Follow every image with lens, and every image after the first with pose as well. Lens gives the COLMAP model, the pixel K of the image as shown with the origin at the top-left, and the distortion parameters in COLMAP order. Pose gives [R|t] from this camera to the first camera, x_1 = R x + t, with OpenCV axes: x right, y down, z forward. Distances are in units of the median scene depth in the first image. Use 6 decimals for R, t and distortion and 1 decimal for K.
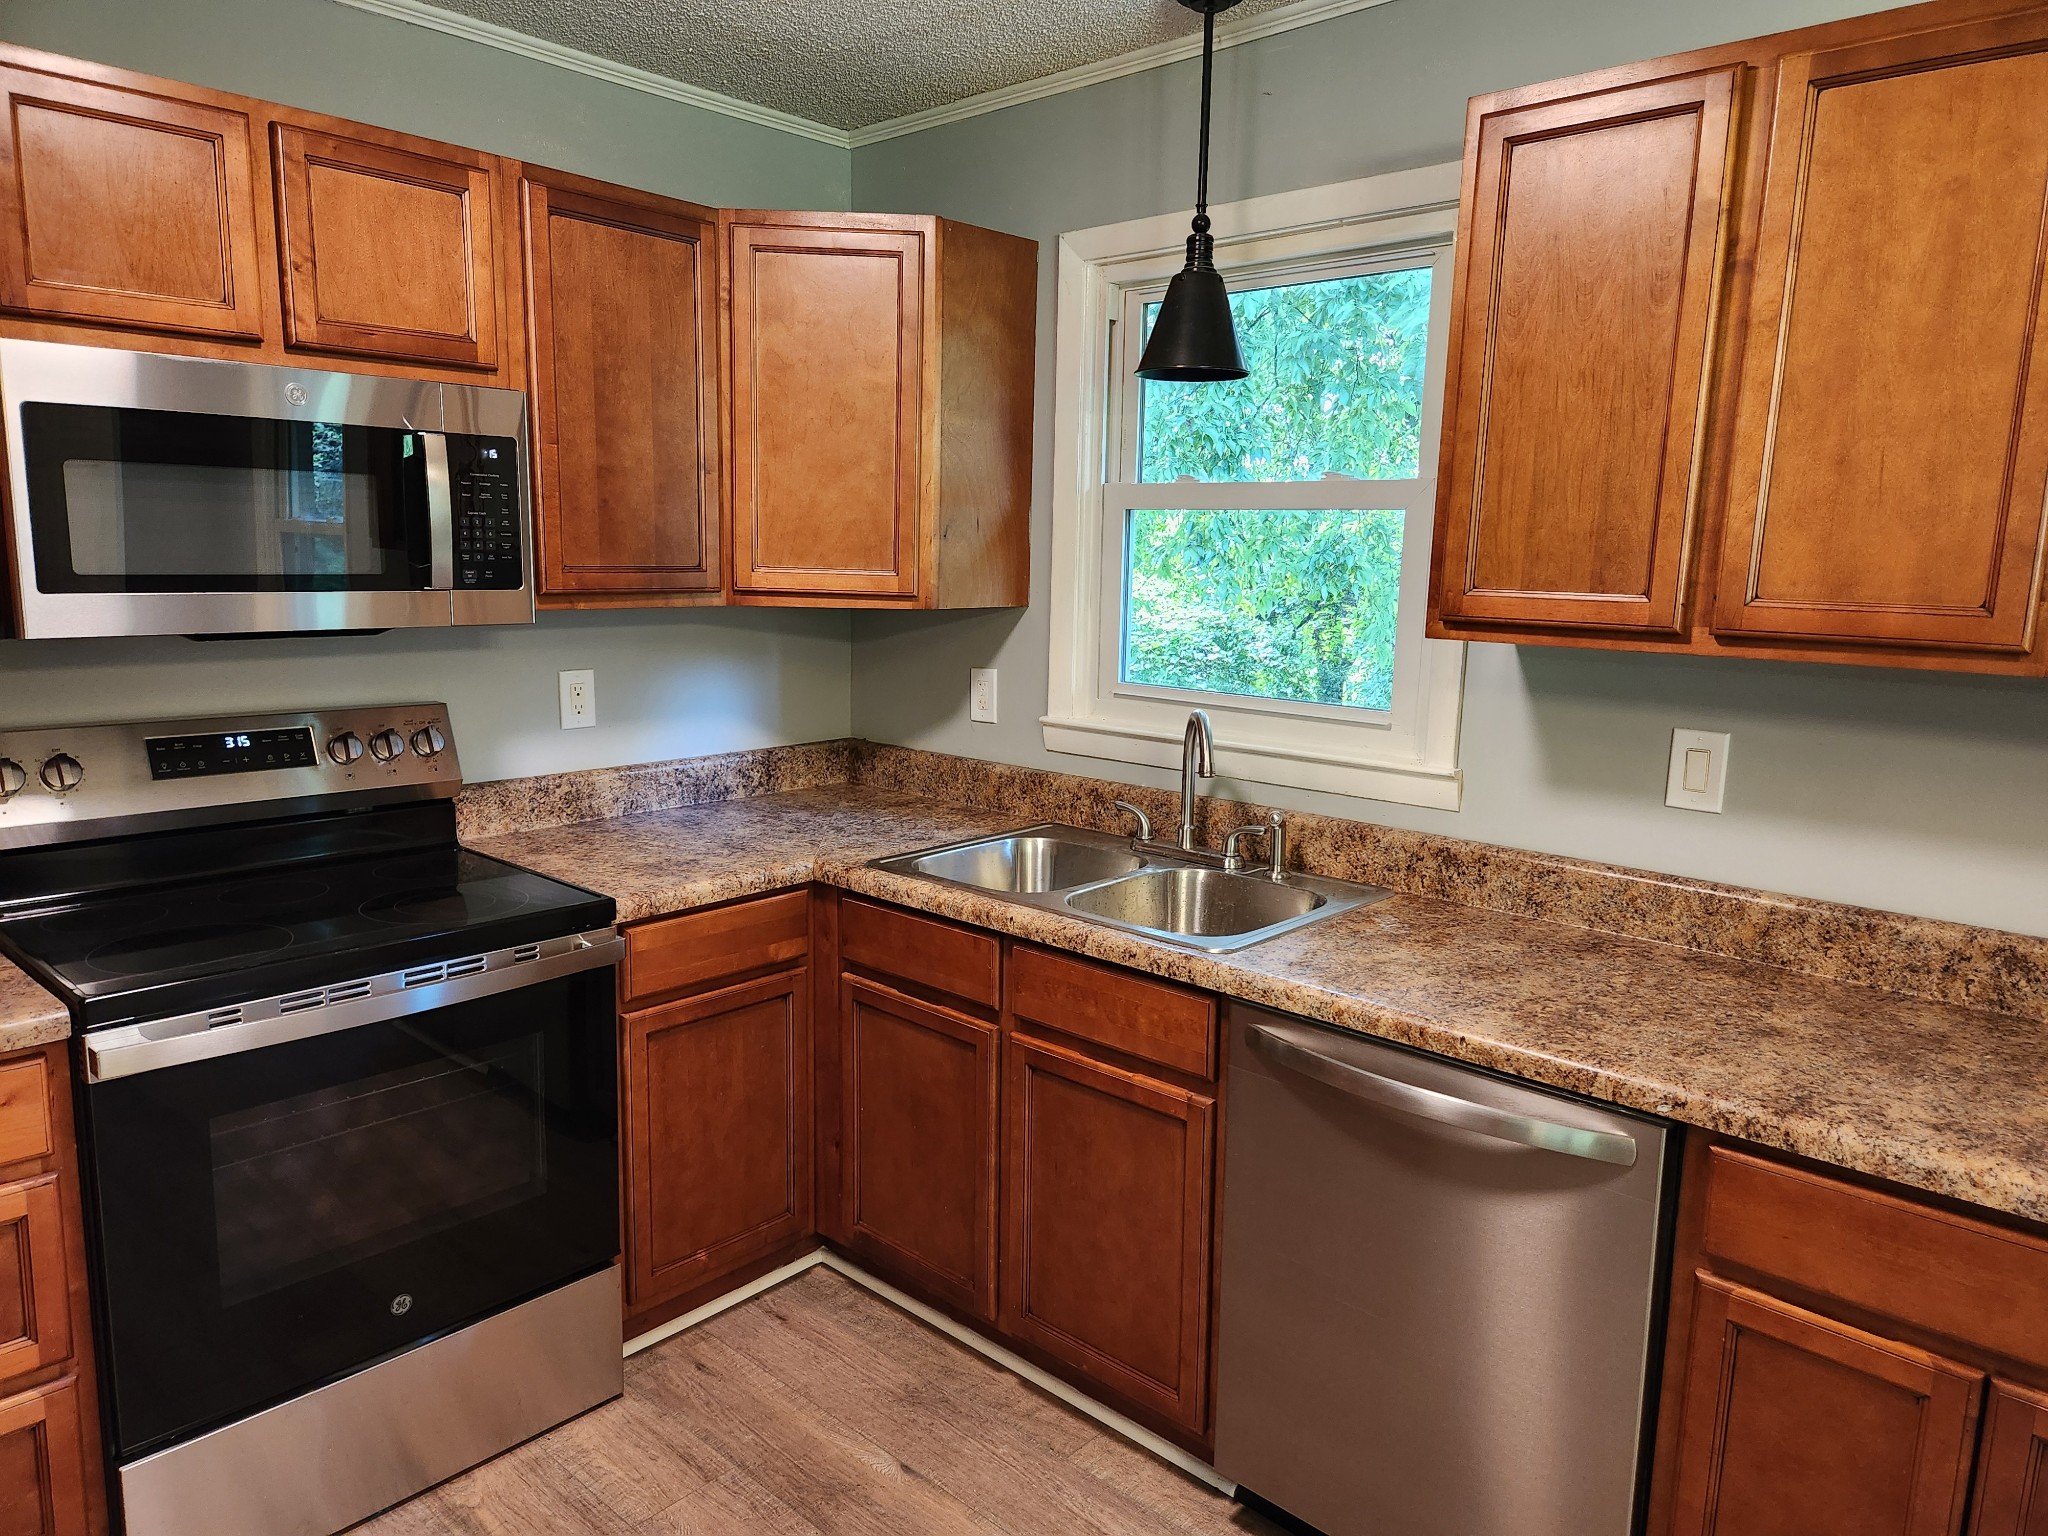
lens RADIAL K [[1366.2, 0, 1017.7], [0, 1366.2, 766.7], [0, 0, 1]] dist [0.070951, -0.057928]
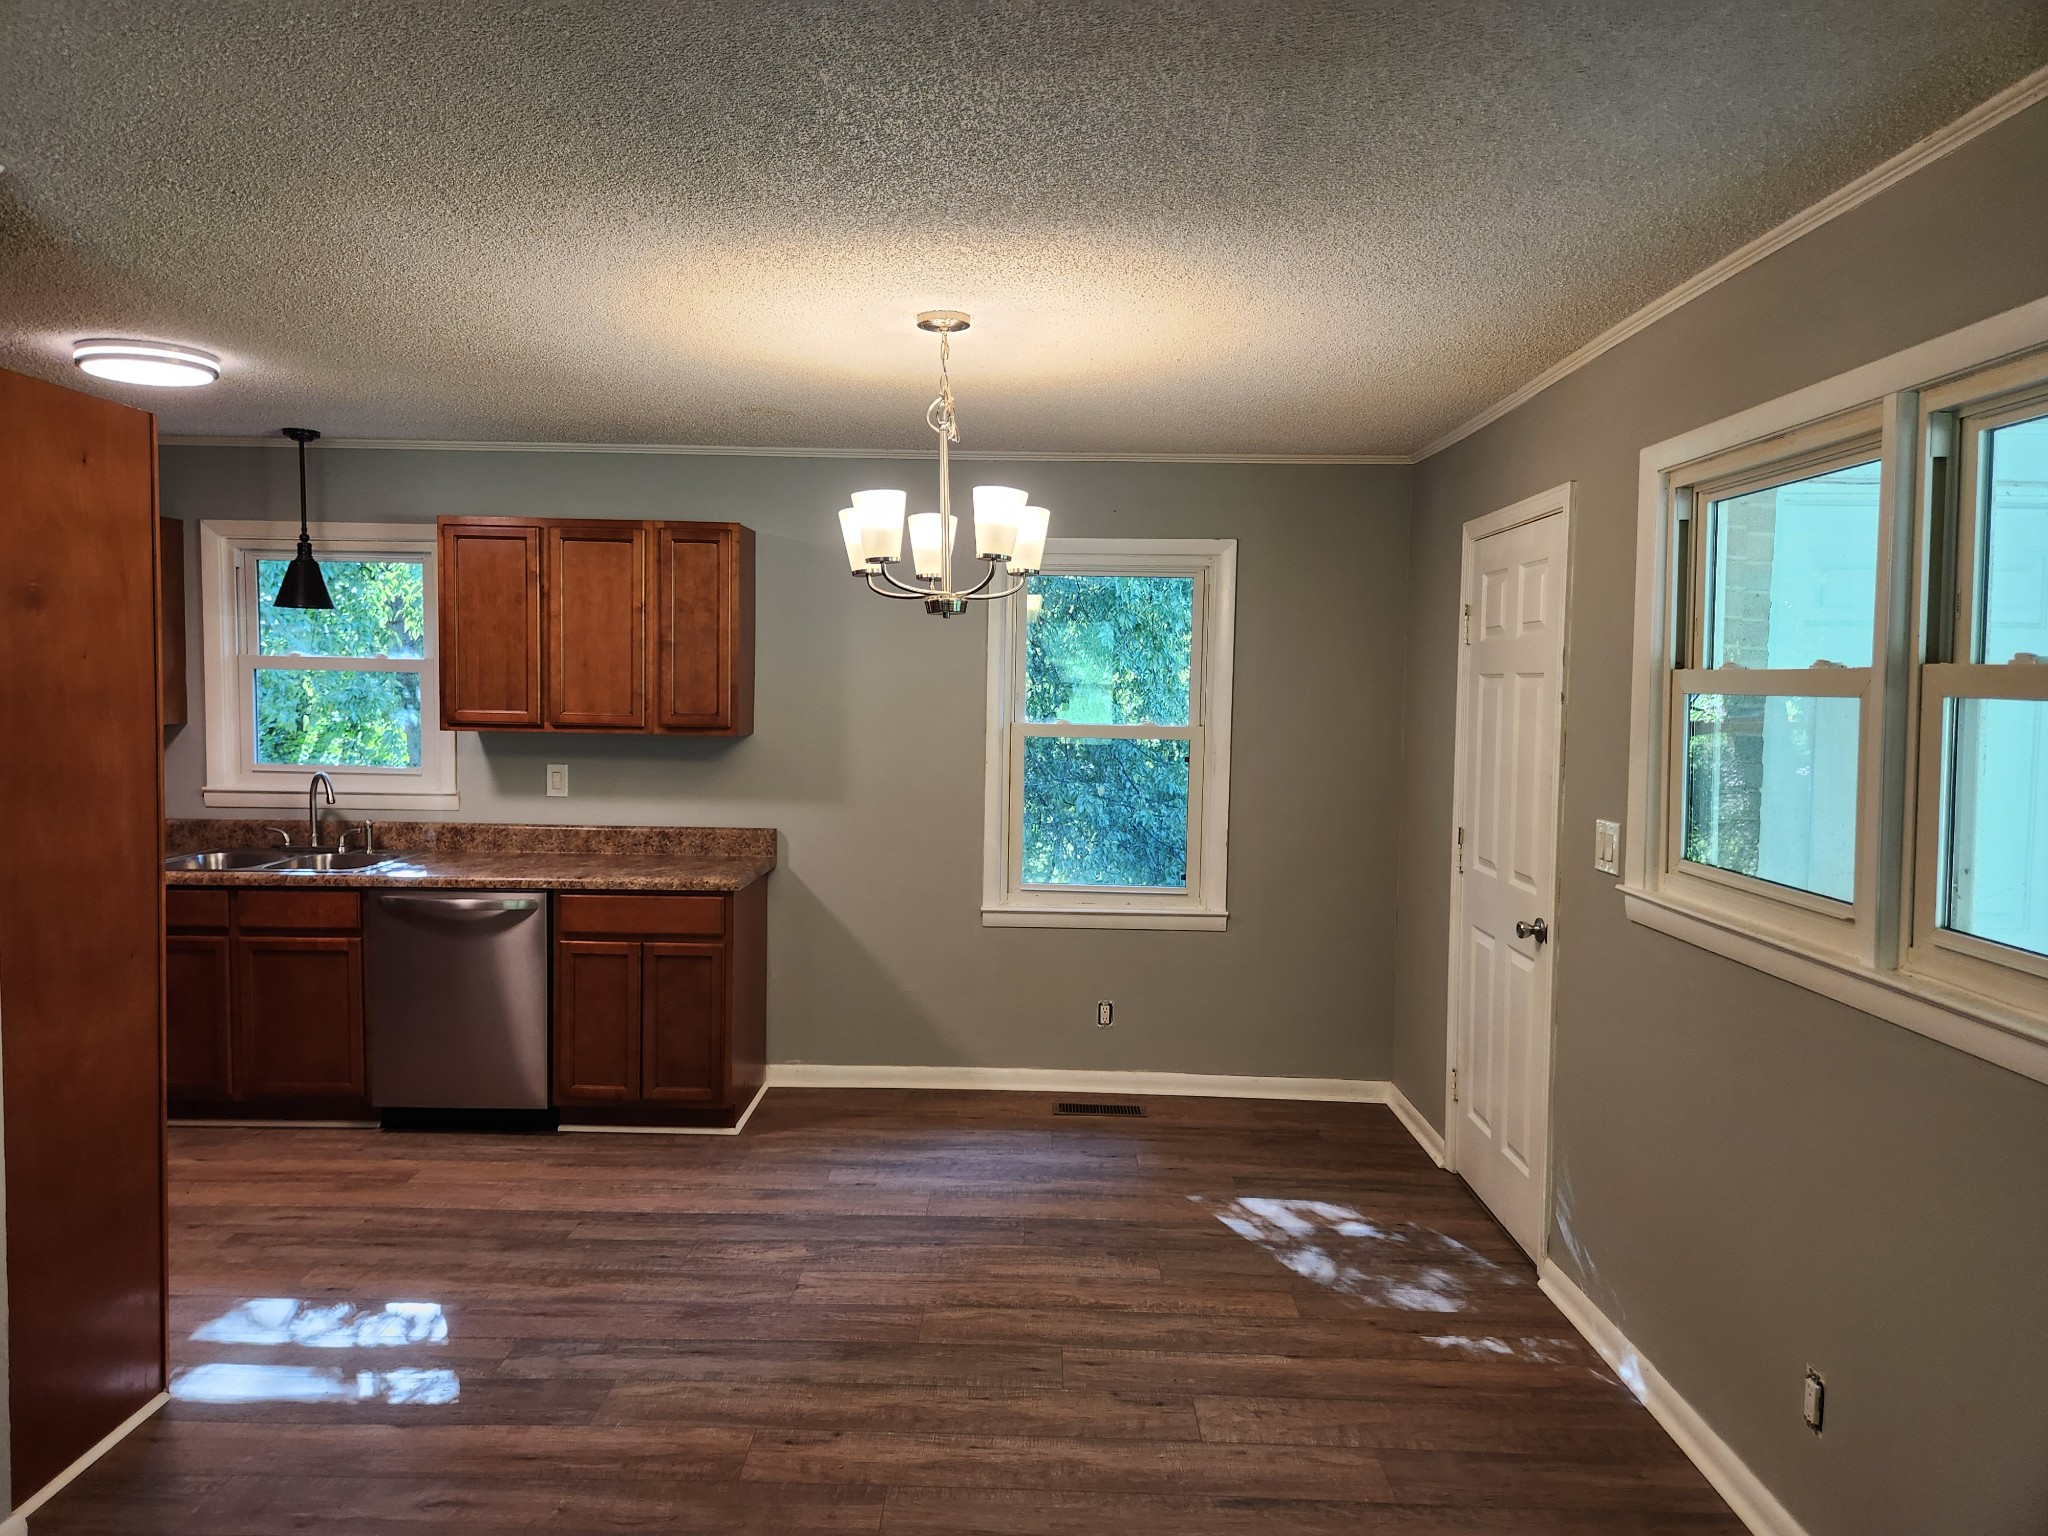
lens RADIAL K [[1366.2, 0, 990.3], [0, 1366.2, 759.8], [0, 0, 1]] dist [0.070951, -0.057928]
pose [[0.759045, -0.051905, 0.648965, -0.471999], [0.106697, 0.993257, -0.045354, 0.147249], [-0.642235, 0.103669, 0.759465, -1.255401]]
